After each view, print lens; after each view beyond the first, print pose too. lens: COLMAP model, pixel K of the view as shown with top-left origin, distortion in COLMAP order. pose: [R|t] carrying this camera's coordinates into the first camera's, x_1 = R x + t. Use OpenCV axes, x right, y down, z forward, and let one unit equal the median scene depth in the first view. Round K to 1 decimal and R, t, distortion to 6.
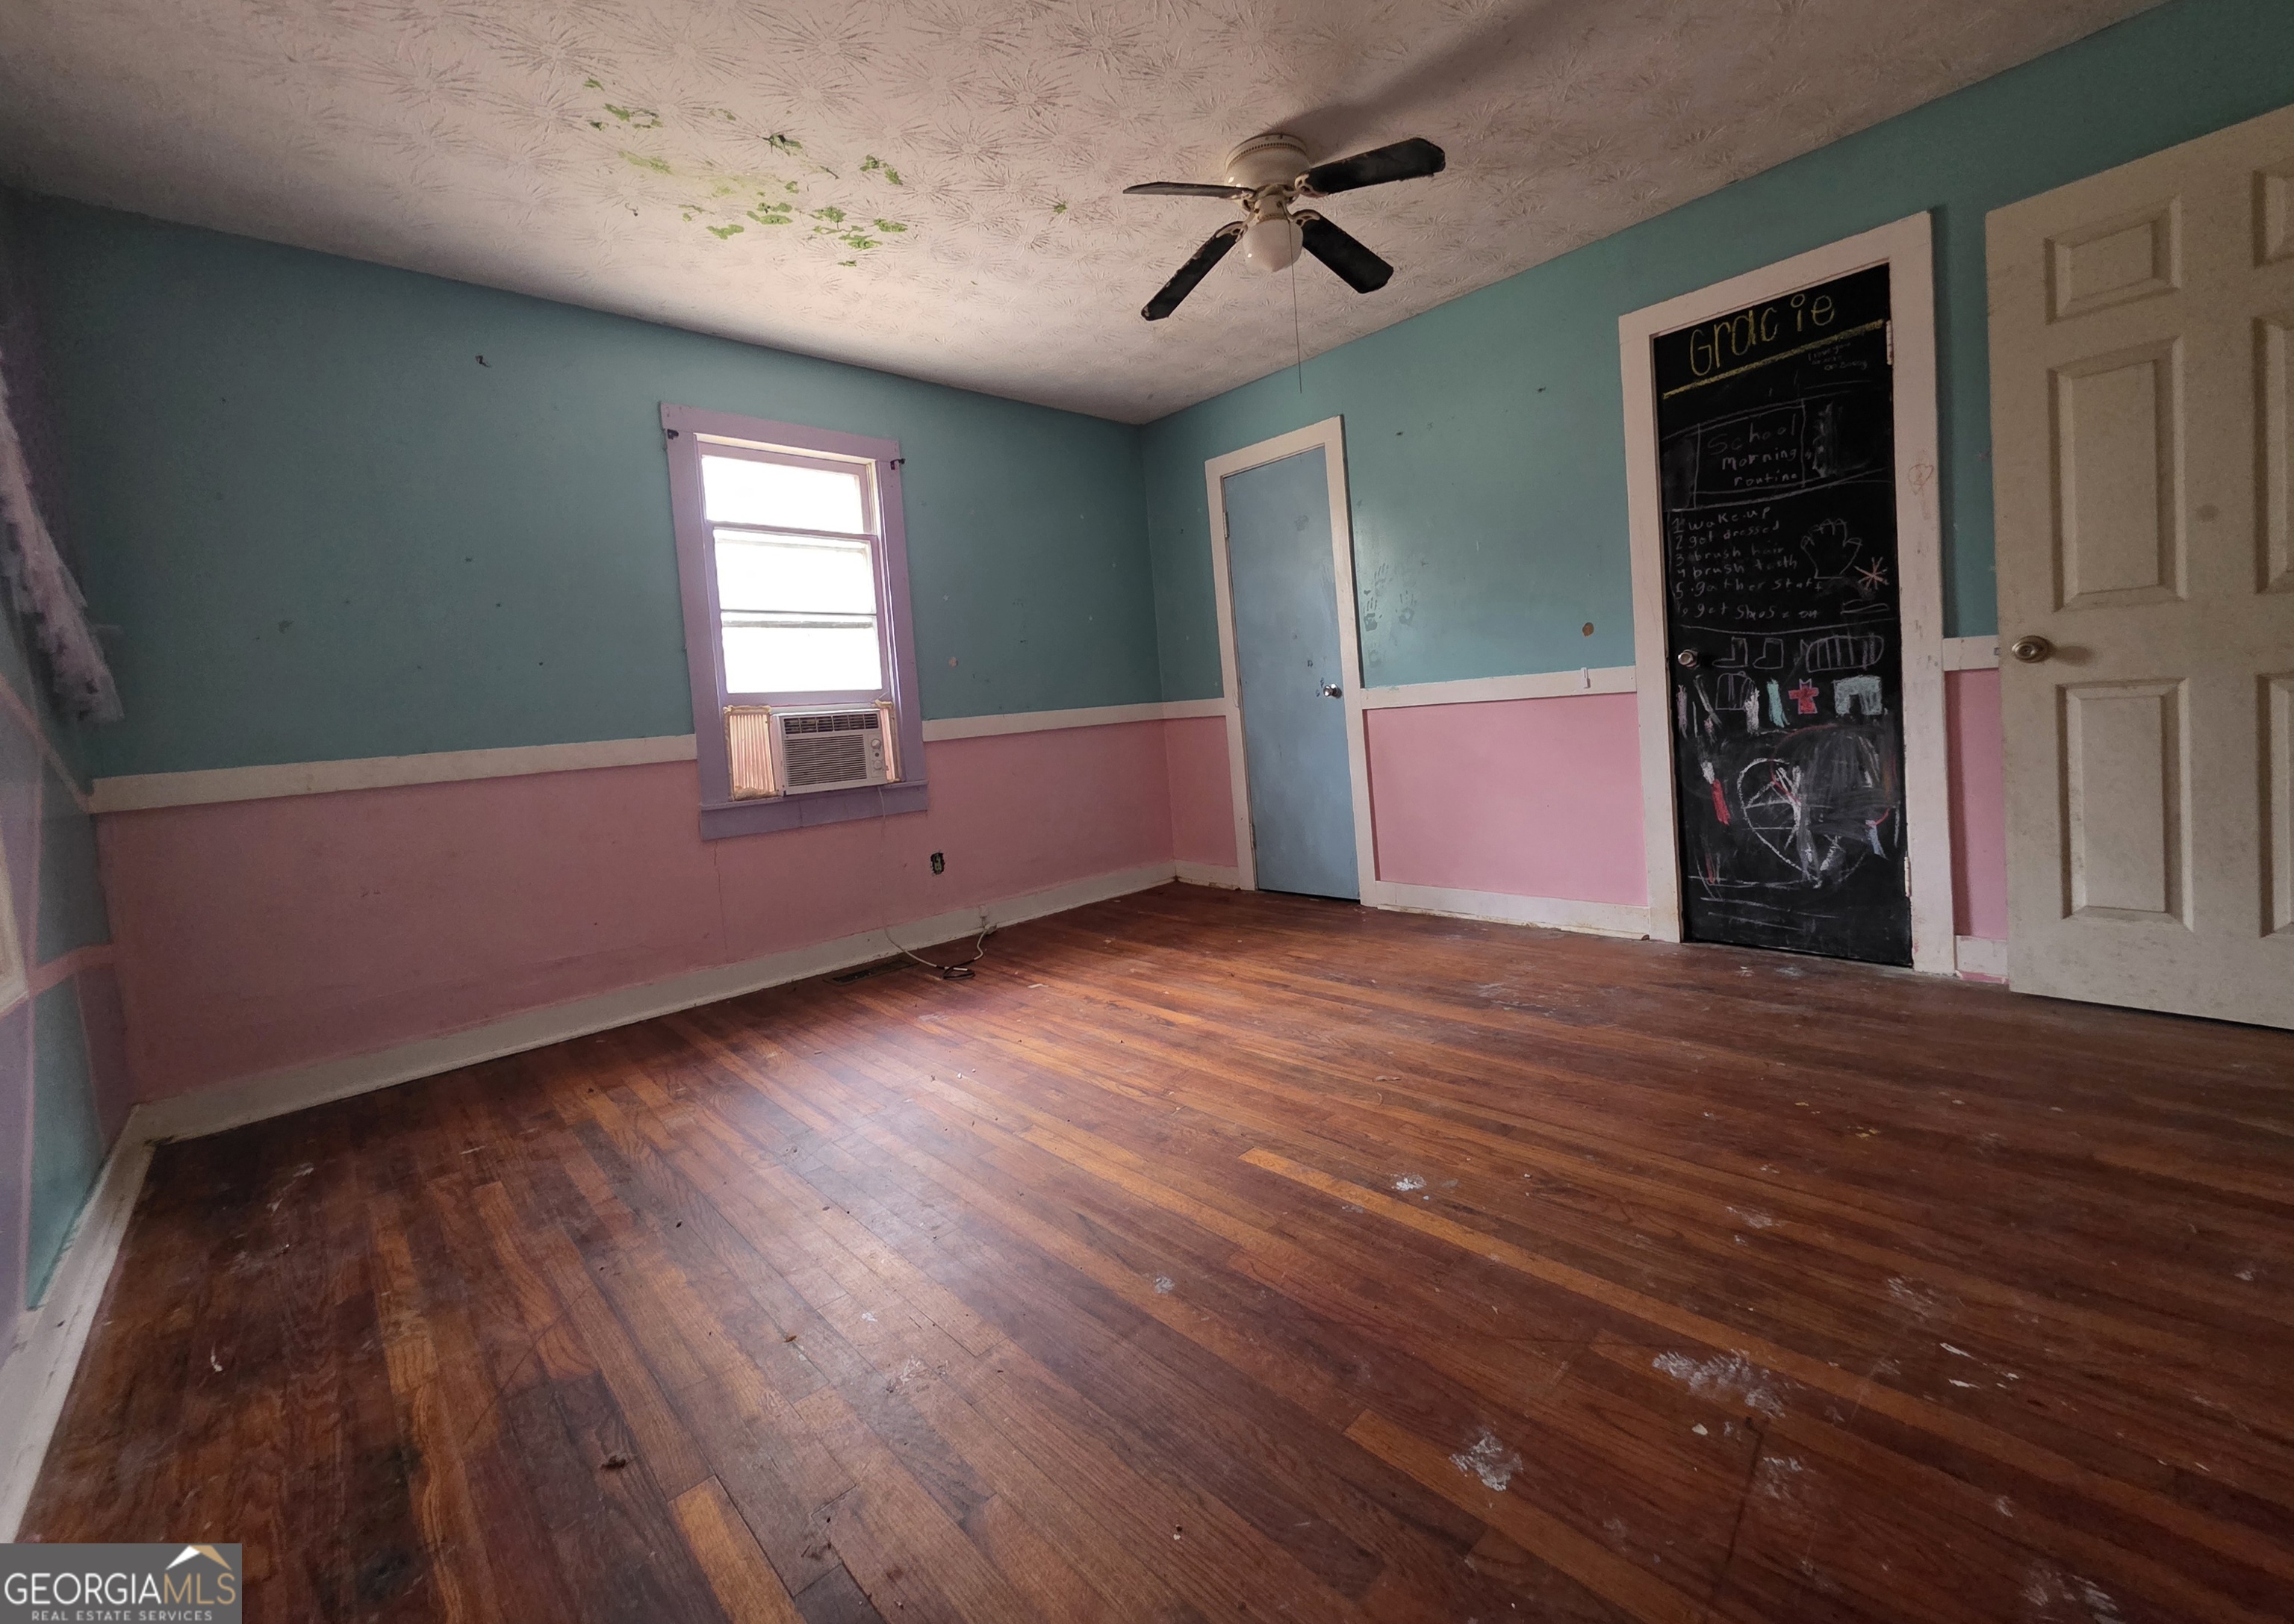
lens RADIAL K [[915.5, 0, 1159.8], [0, 915.5, 757.1], [0, 0, 1]] dist [0.000767, -0.000197]
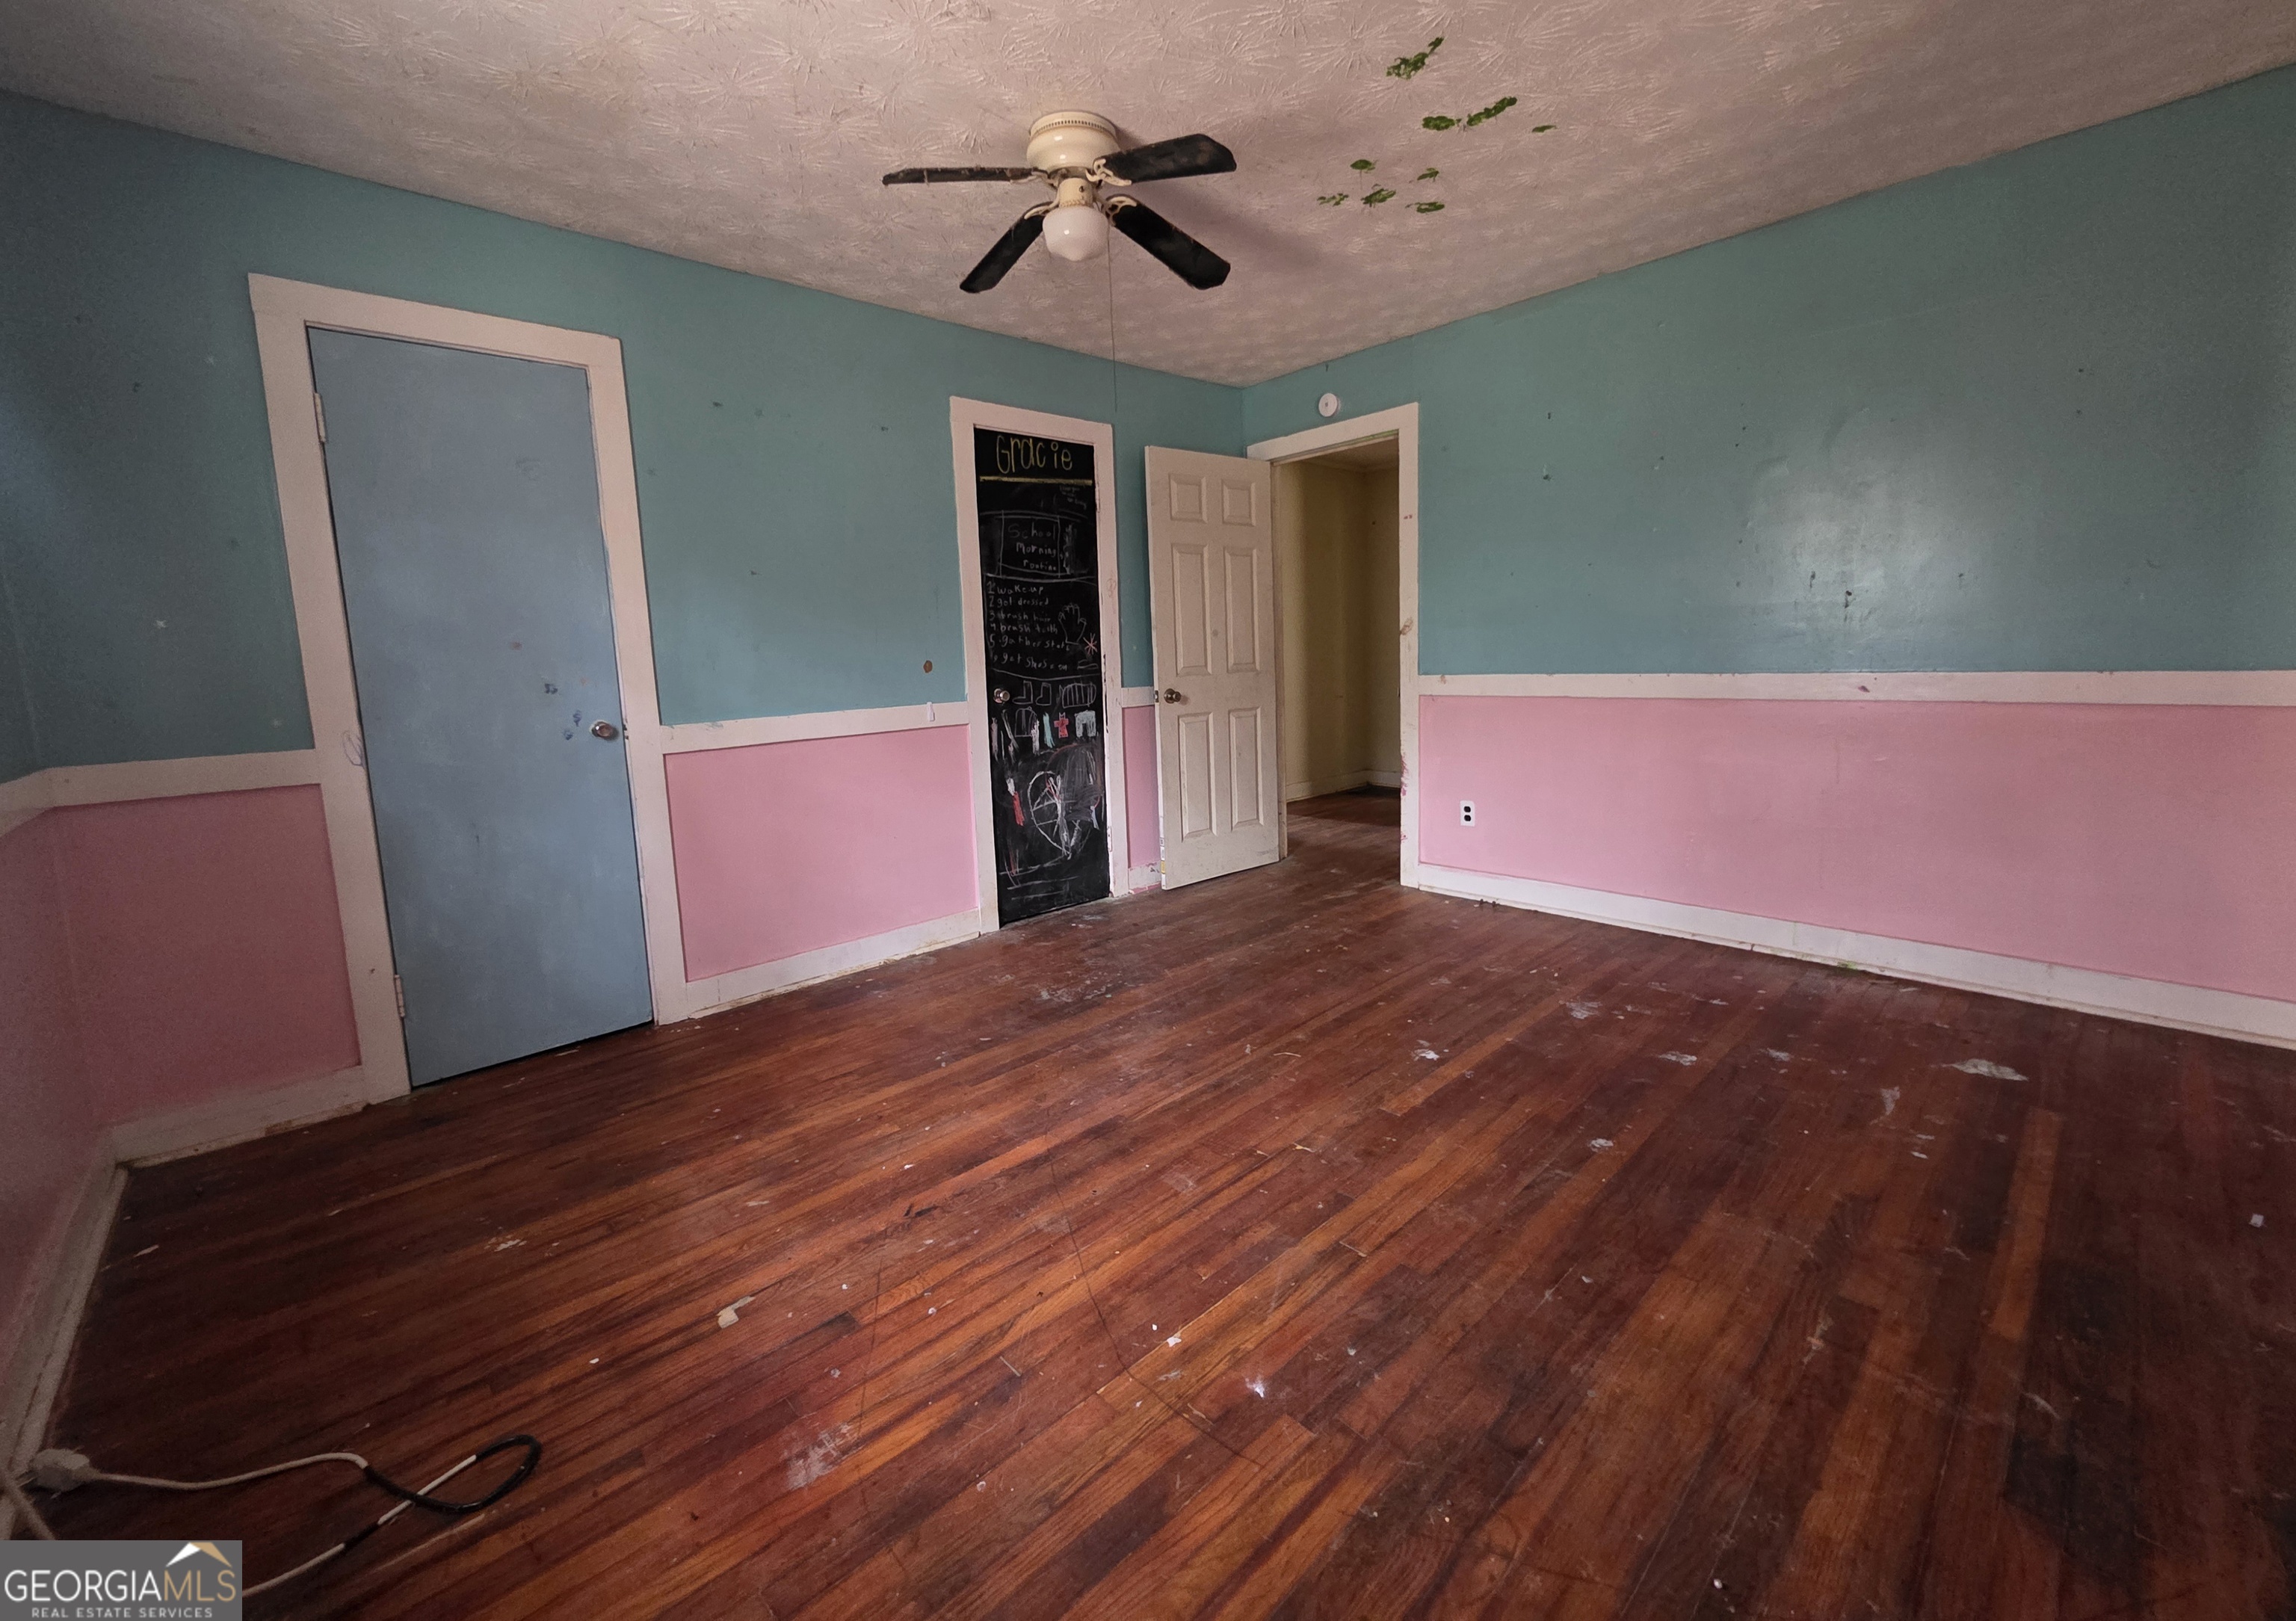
lens RADIAL K [[916.4, 0, 1160.8], [0, 916.4, 755.6], [0, 0, 1]] dist [0.000767, -0.000197]
pose [[0.009179, -0.038056, 0.999233, -0.716565], [0.093838, 0.994899, 0.037029, -0.058271], [-0.995545, 0.093426, 0.012703, 0.844207]]
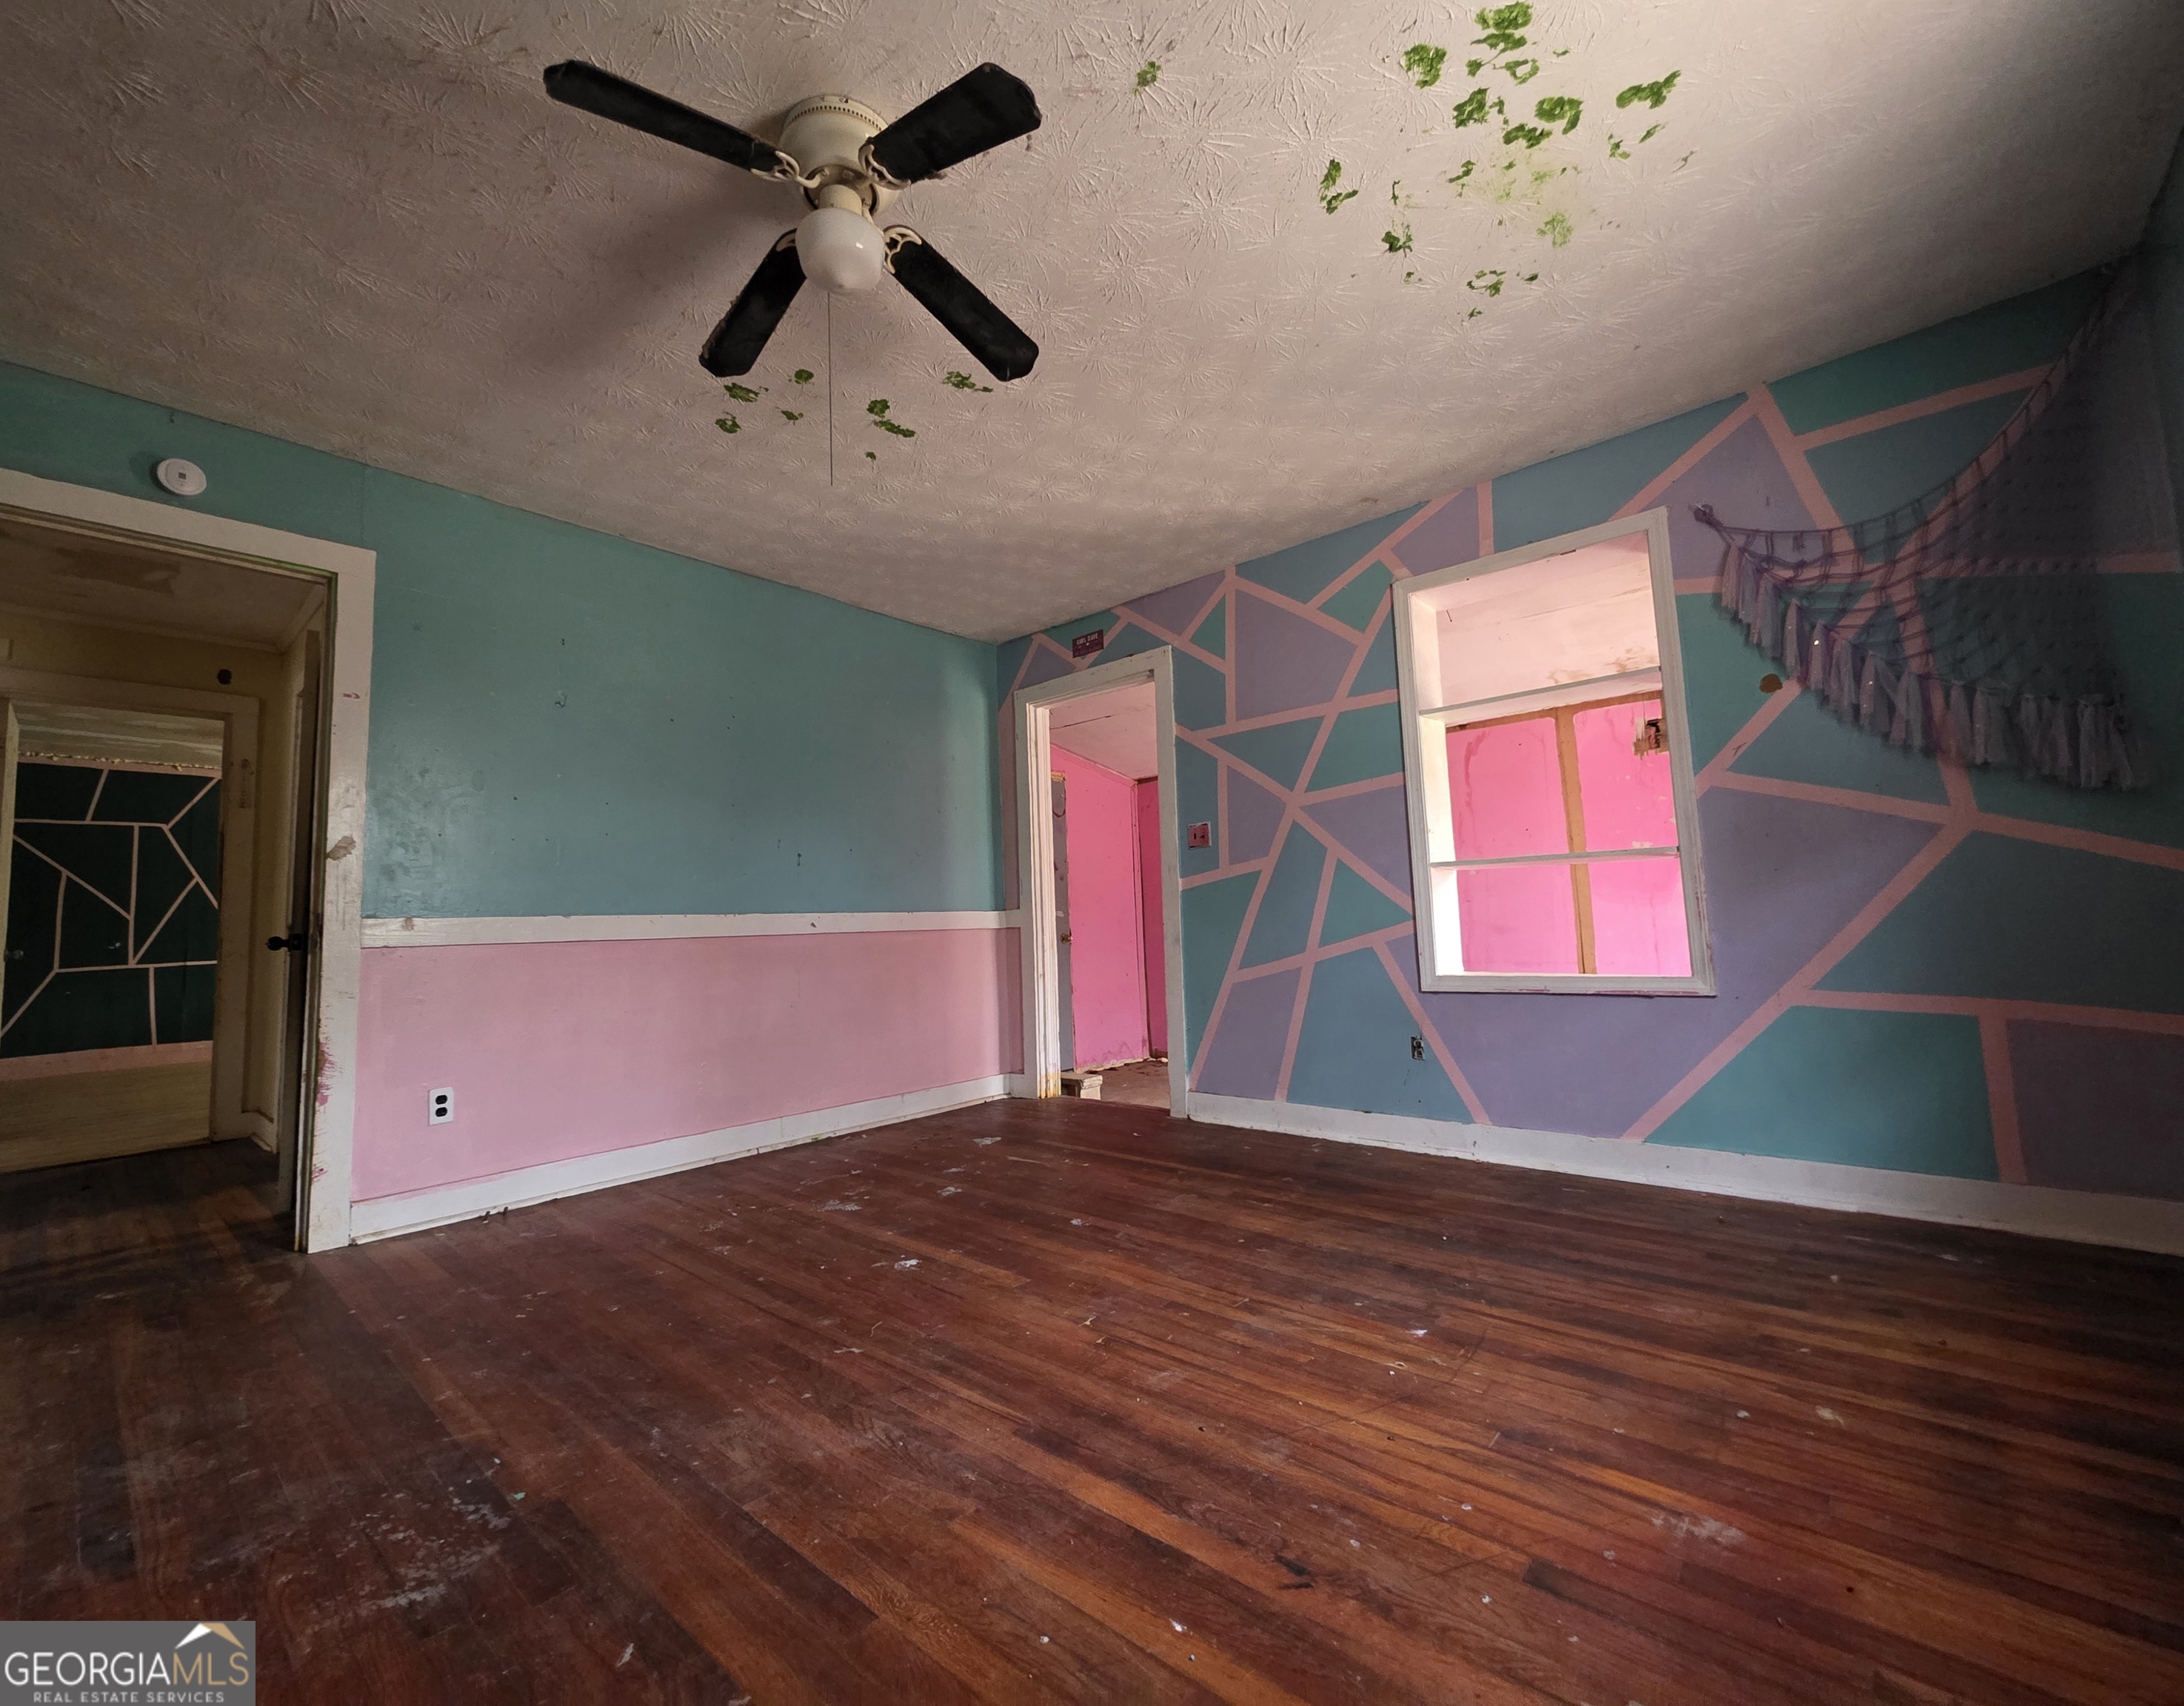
lens RADIAL K [[911.2, 0, 1054.9], [0, 911.2, 846.2], [0, 0, 1]] dist [-0.000187, -0.000325]
pose [[-0.991249, 0.107434, -0.076698, 0.056209], [0.109888, 0.993535, -0.028508, -0.059980], [0.073140, -0.036687, -0.996647, 1.500303]]
